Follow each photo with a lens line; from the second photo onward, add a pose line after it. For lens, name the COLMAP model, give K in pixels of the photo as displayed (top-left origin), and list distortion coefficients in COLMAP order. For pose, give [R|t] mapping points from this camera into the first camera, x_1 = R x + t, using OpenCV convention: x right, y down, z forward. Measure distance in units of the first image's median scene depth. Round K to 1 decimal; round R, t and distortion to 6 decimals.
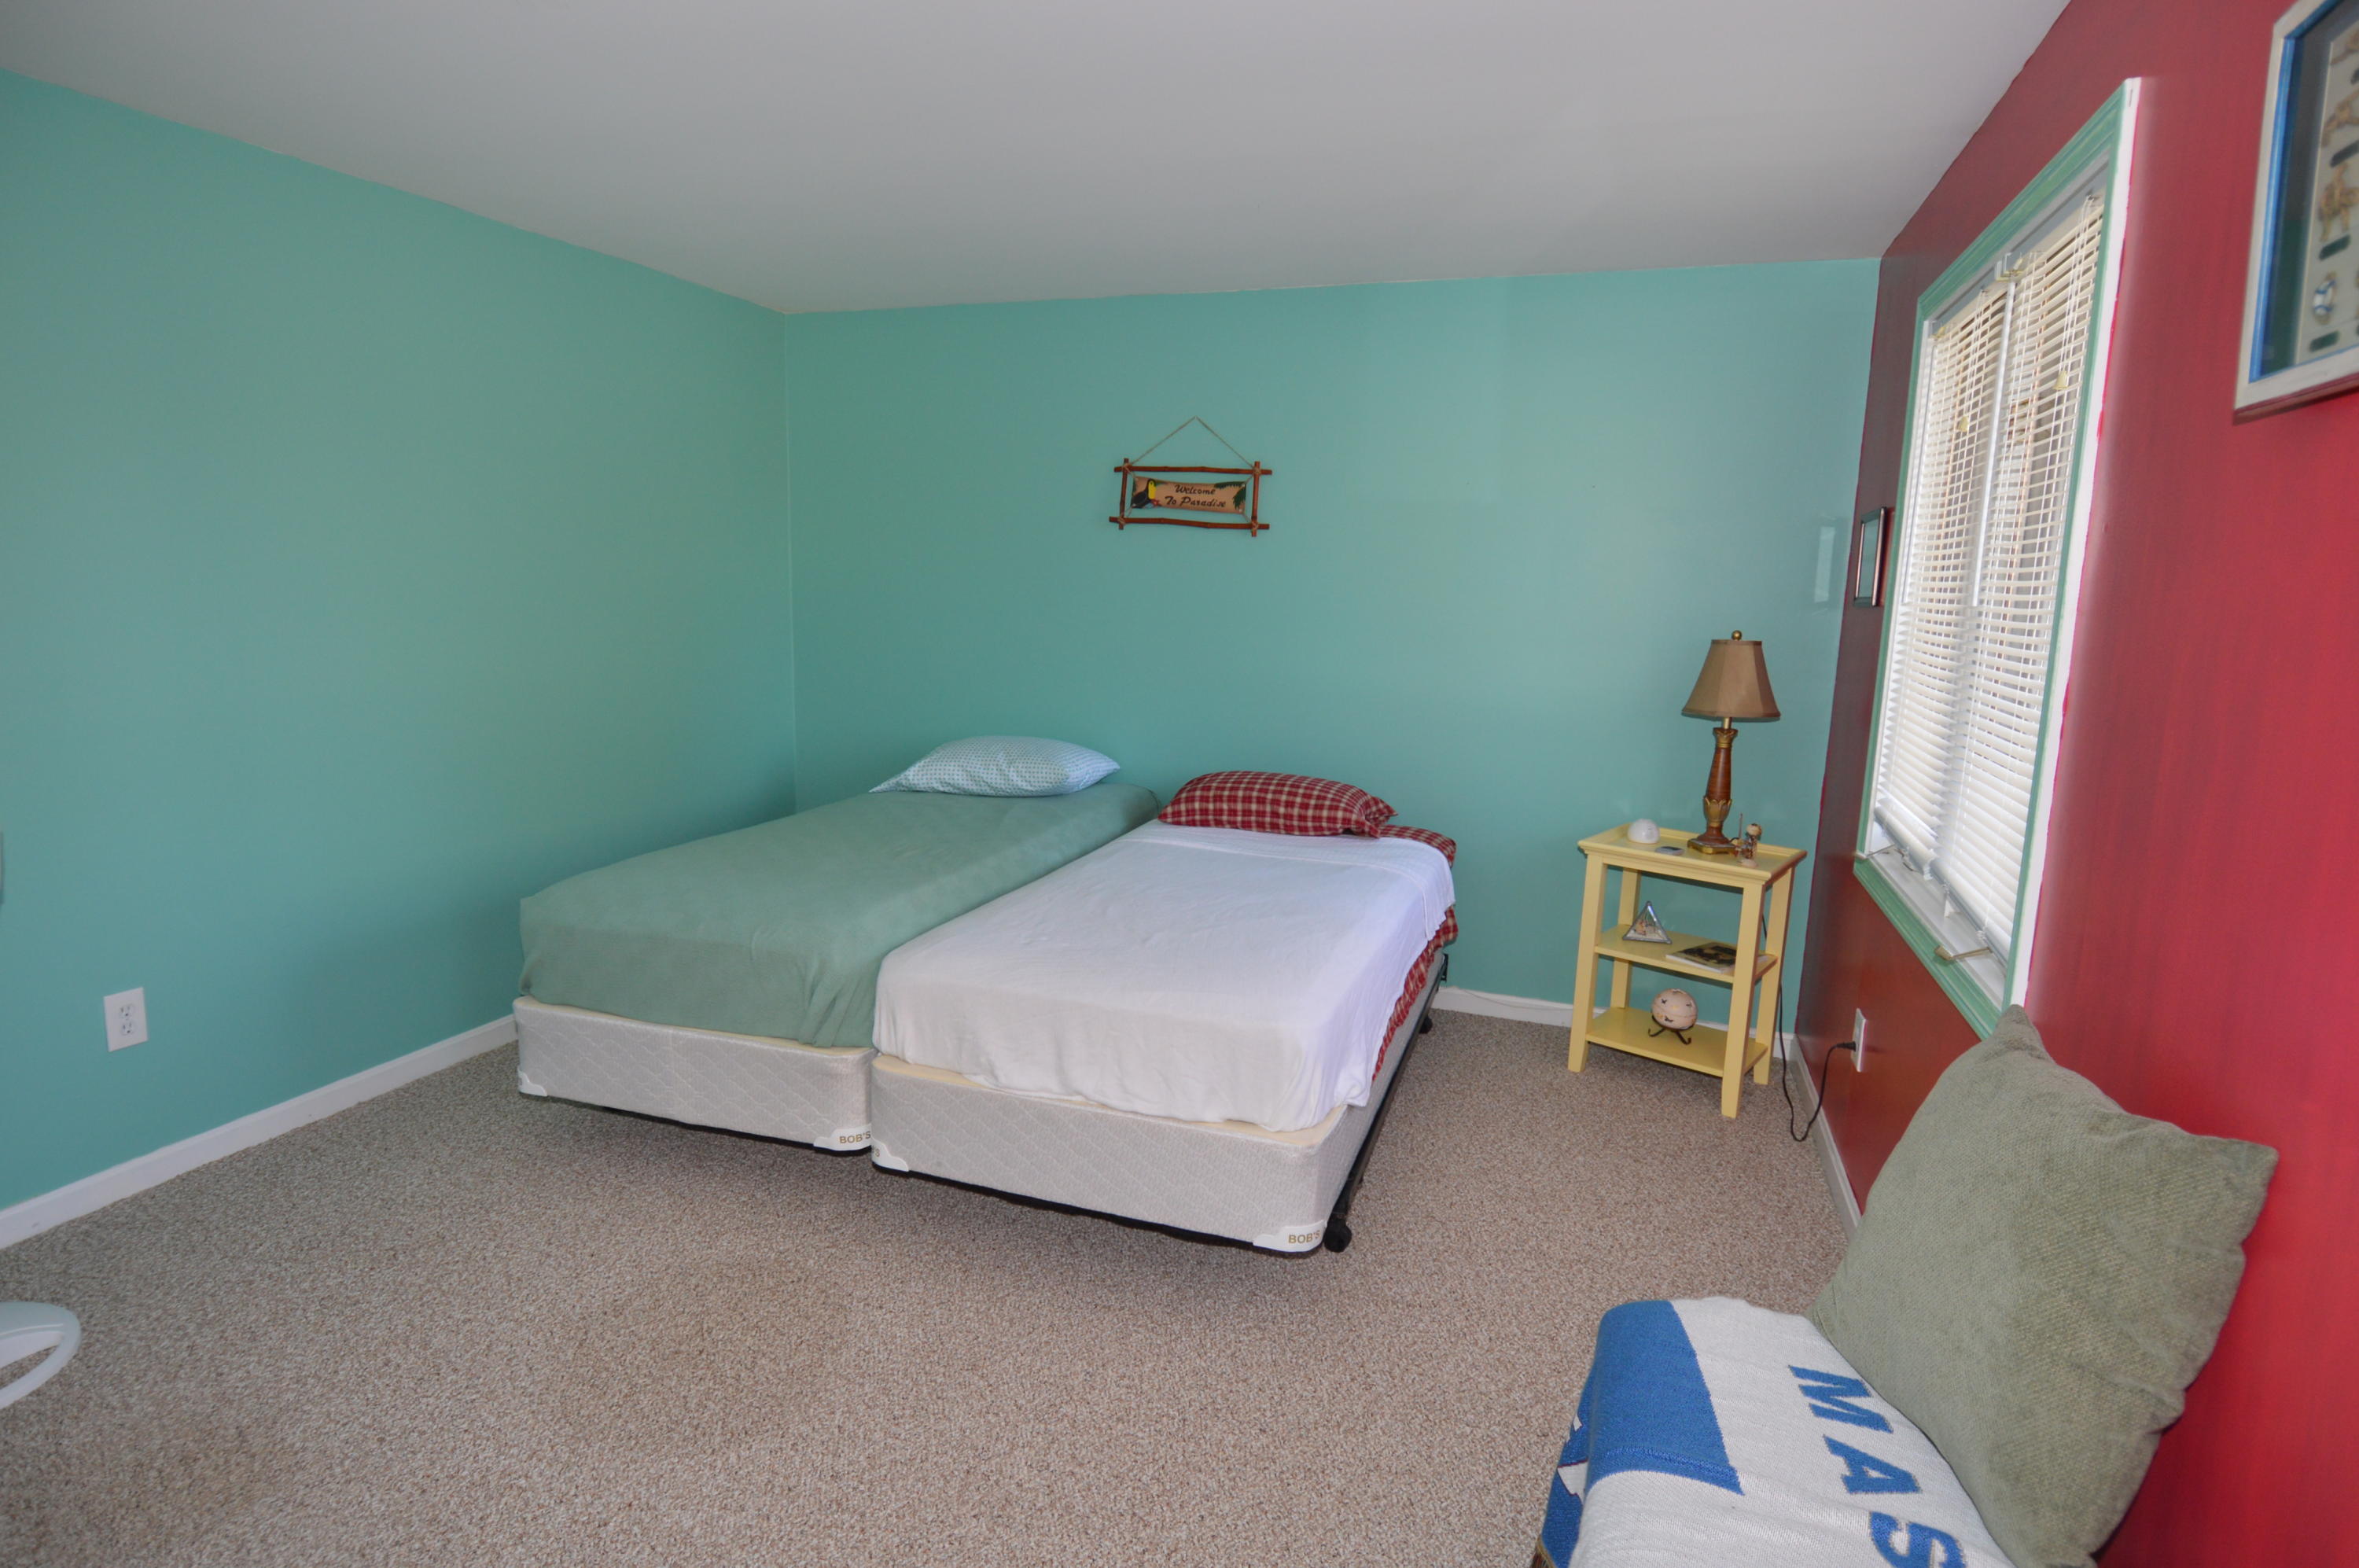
lens RADIAL K [[1252.9, 0, 1184.5], [0, 1252.9, 785.0], [0, 0, 1]] dist [0.015964, -0.023938]
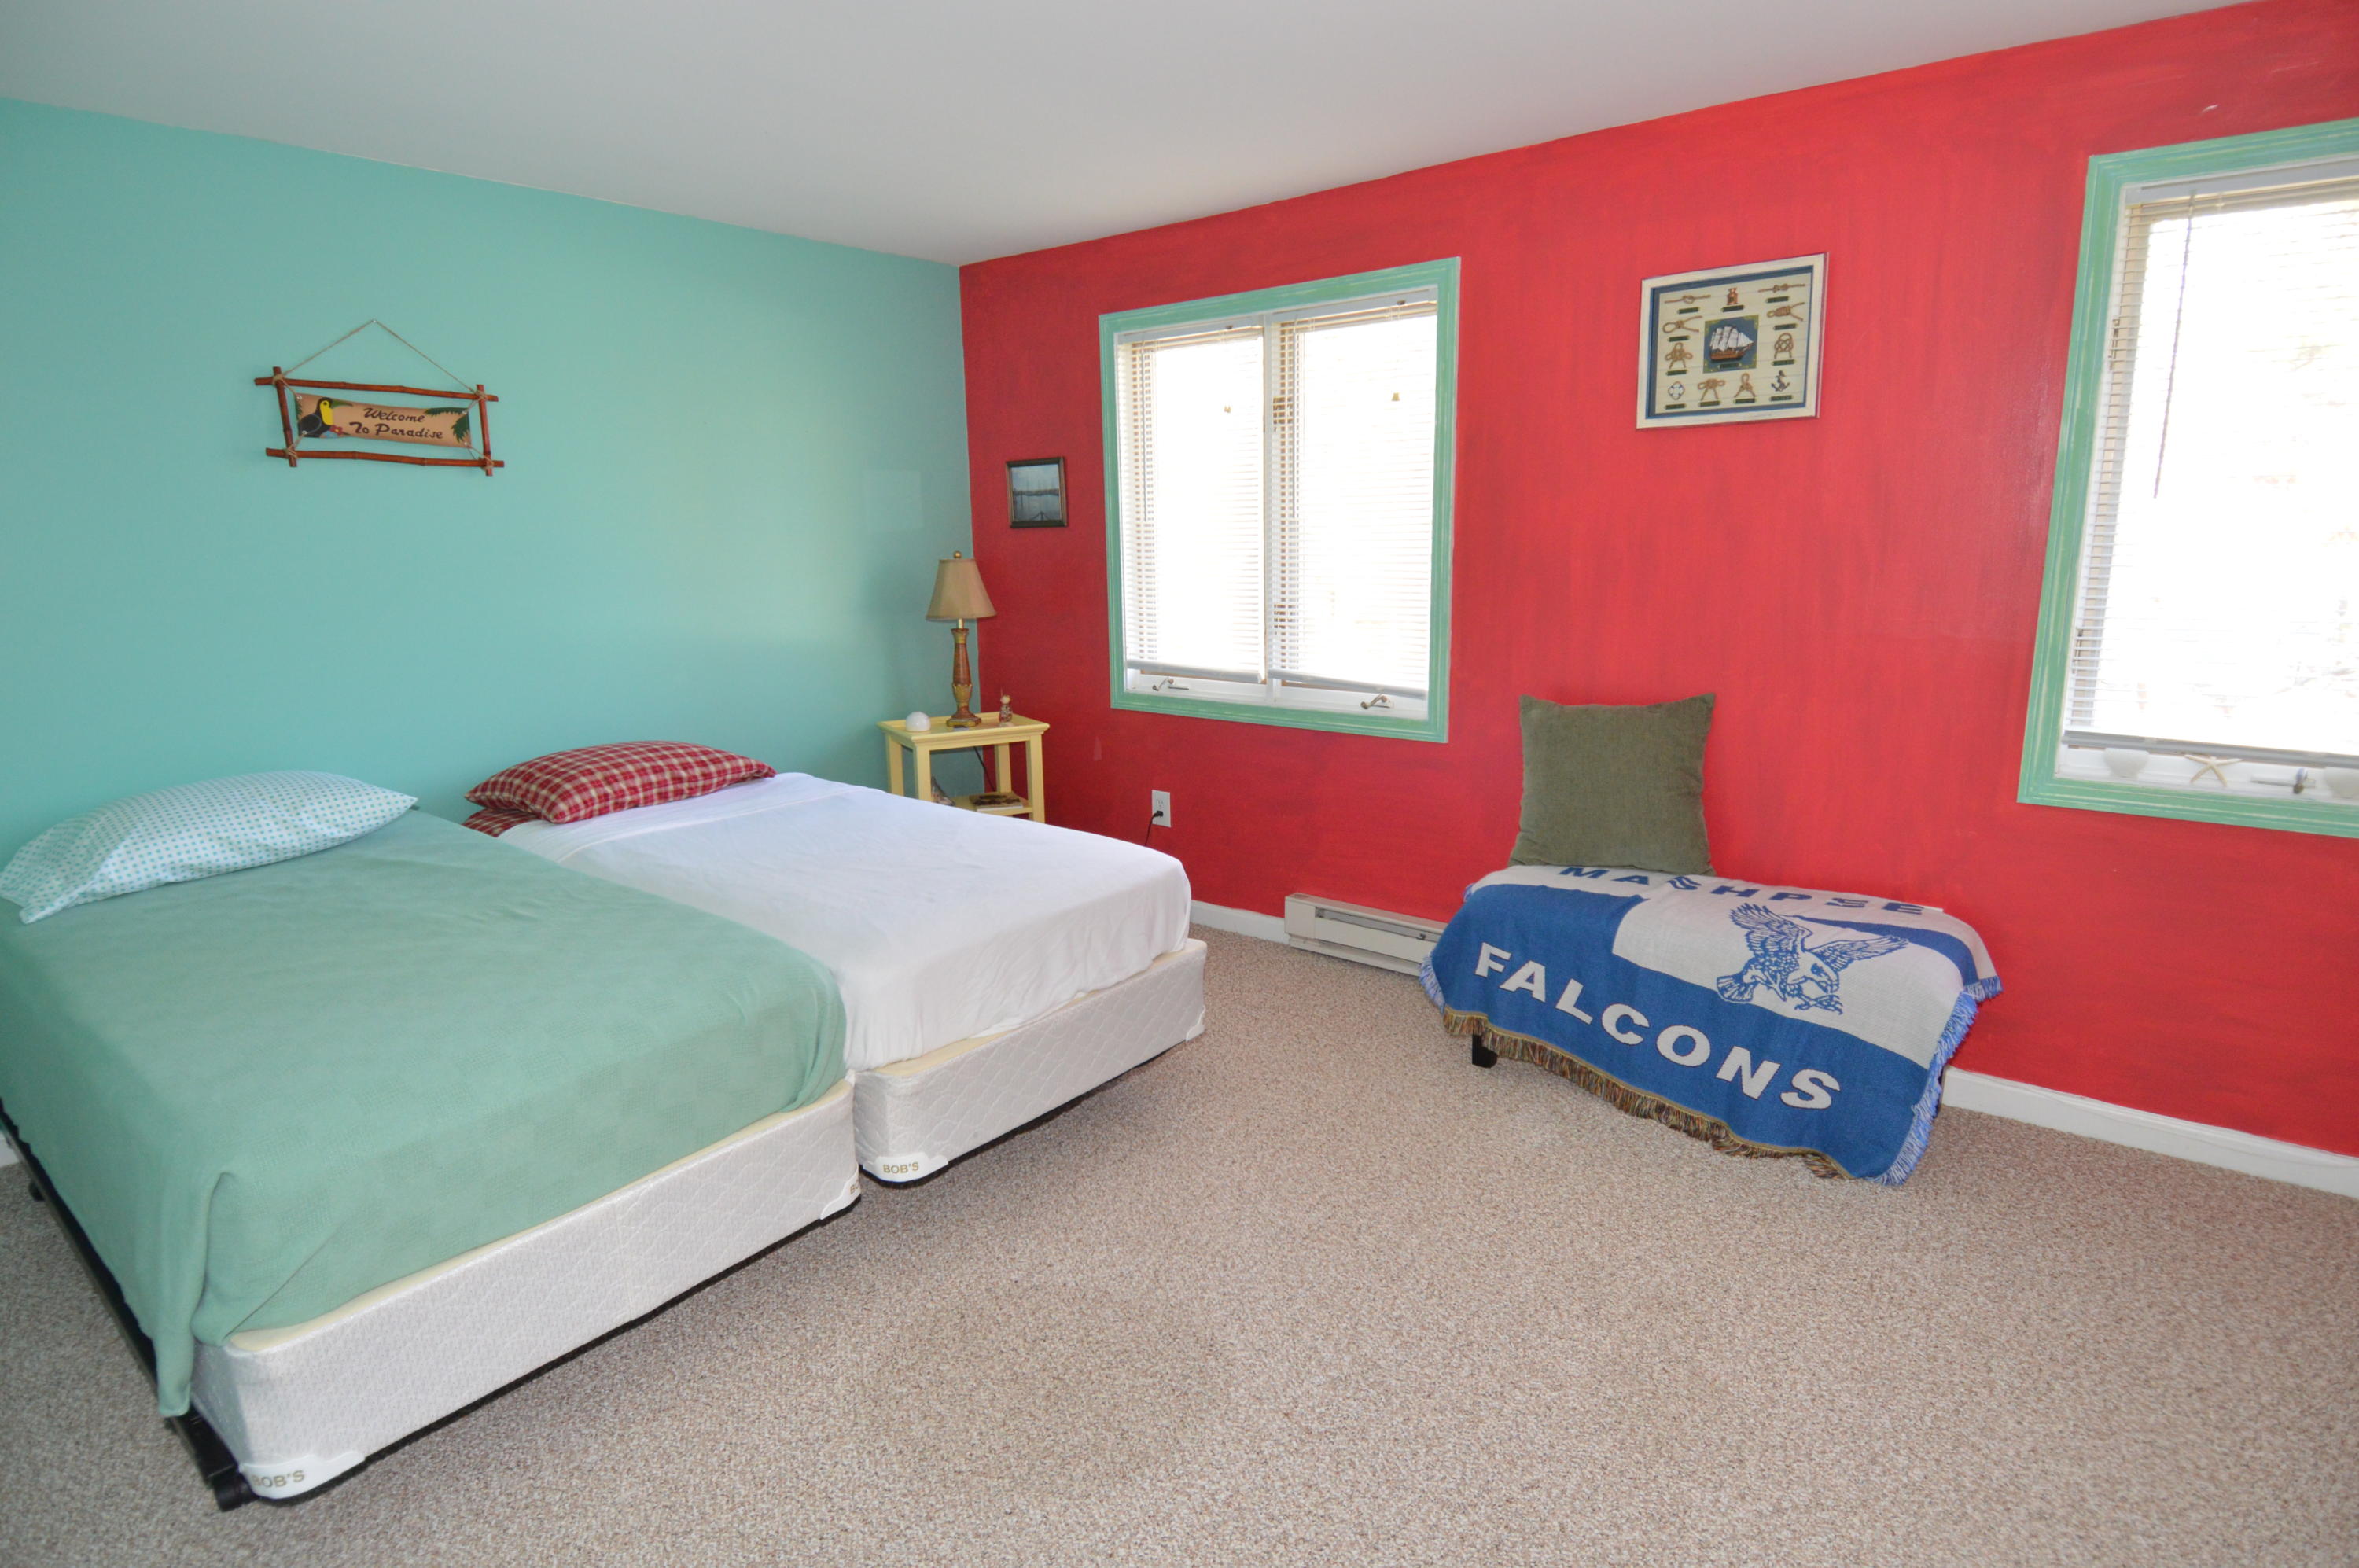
lens RADIAL K [[1252.9, 0, 1193.4], [0, 1252.9, 783.2], [0, 0, 1]] dist [0.015964, -0.023938]
pose [[0.333140, -0.226341, 0.915307, -0.597066], [0.181288, 0.968023, 0.173394, -0.060599], [-0.925285, 0.108170, 0.363520, 0.287458]]
